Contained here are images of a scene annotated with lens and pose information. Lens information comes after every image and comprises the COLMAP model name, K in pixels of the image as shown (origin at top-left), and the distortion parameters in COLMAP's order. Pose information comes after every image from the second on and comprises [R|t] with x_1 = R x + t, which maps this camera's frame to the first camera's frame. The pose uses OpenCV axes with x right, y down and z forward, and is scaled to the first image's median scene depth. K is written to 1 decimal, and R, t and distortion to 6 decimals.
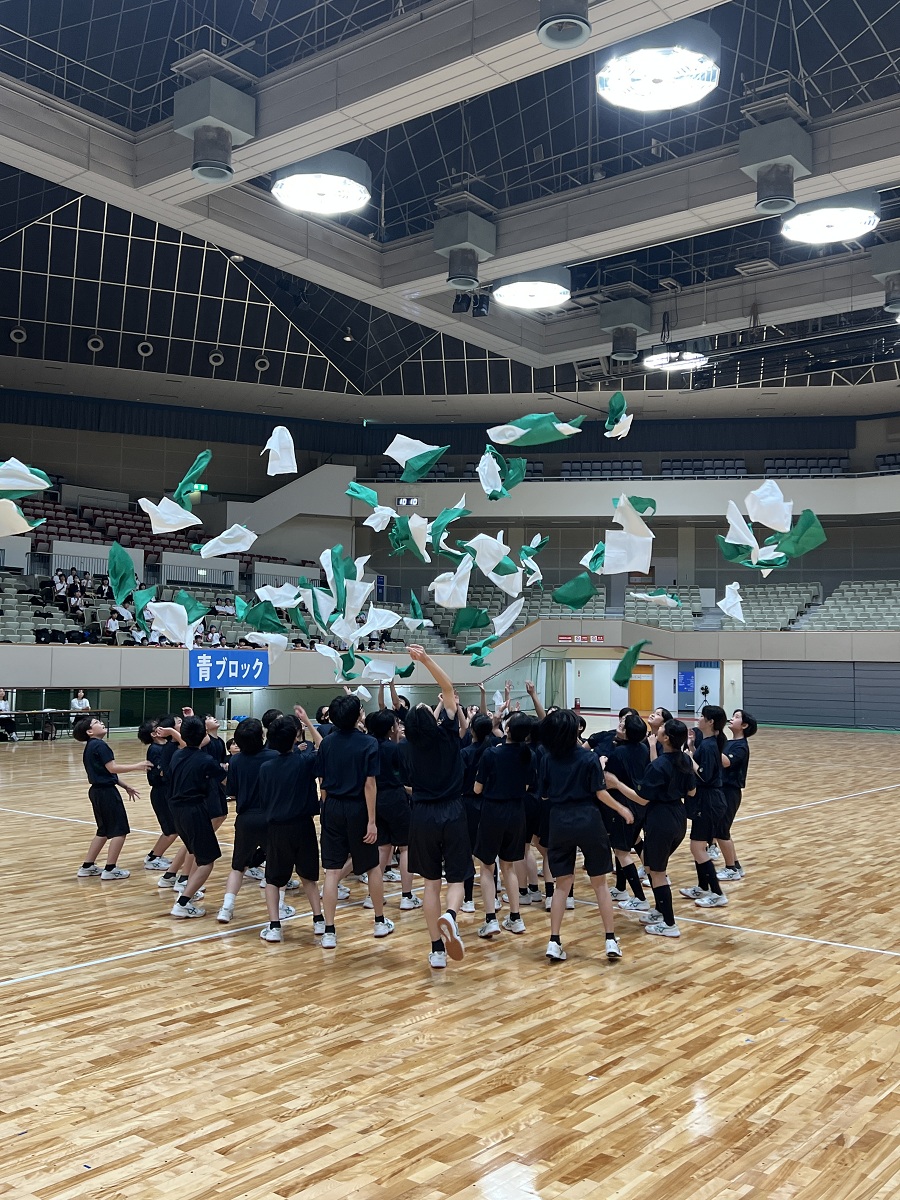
lens RADIAL K [[1139.5, 0, 450.0], [0, 1139.5, 600.0], [0, 0, 1]] dist [0.118467, -0.279648]
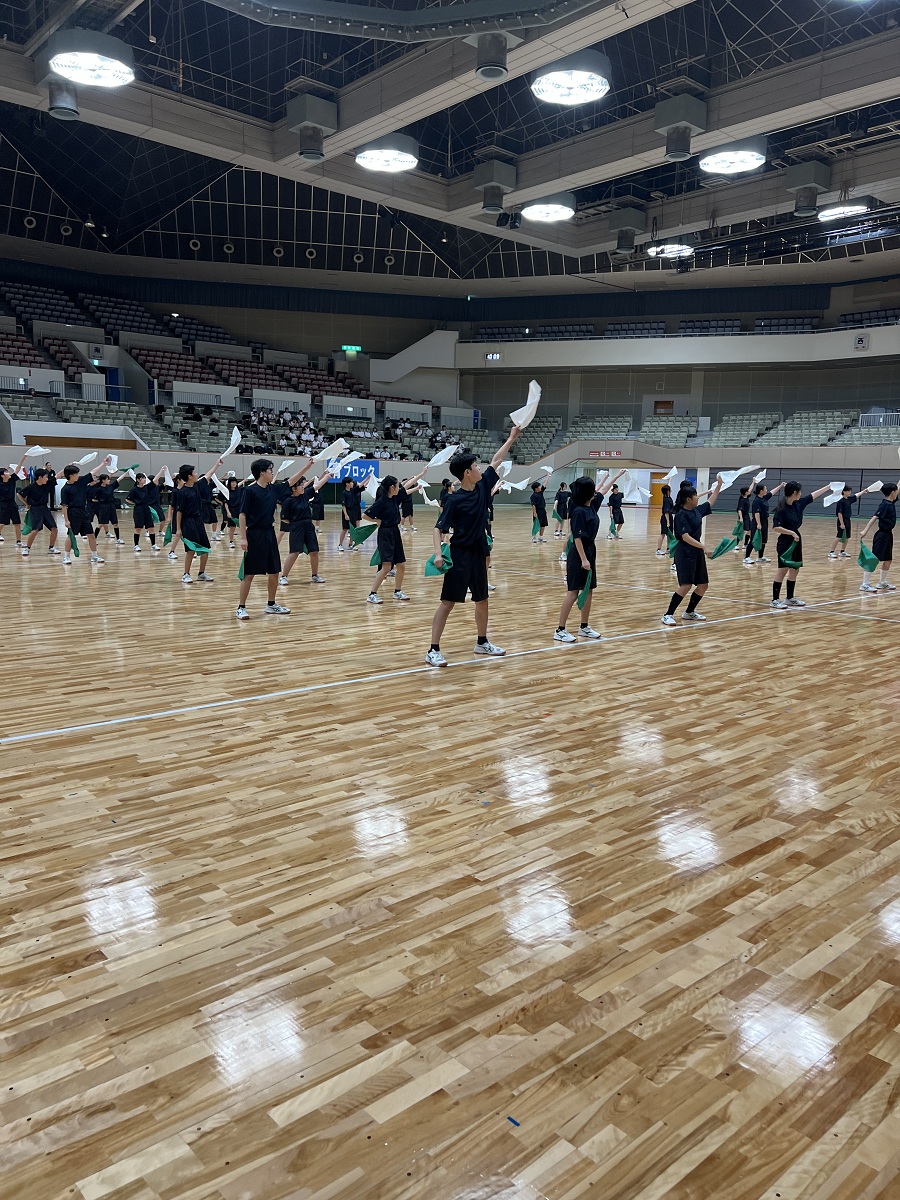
lens RADIAL K [[892.8, 0, 449.2], [0, 892.8, 618.7], [0, 0, 1]] dist [0.016485, -0.004546]
pose [[0.984870, 0.033255, -0.170074, 0.150188], [0.003076, 0.977905, 0.209026, 0.001100], [0.173267, -0.206387, 0.963007, -0.215157]]
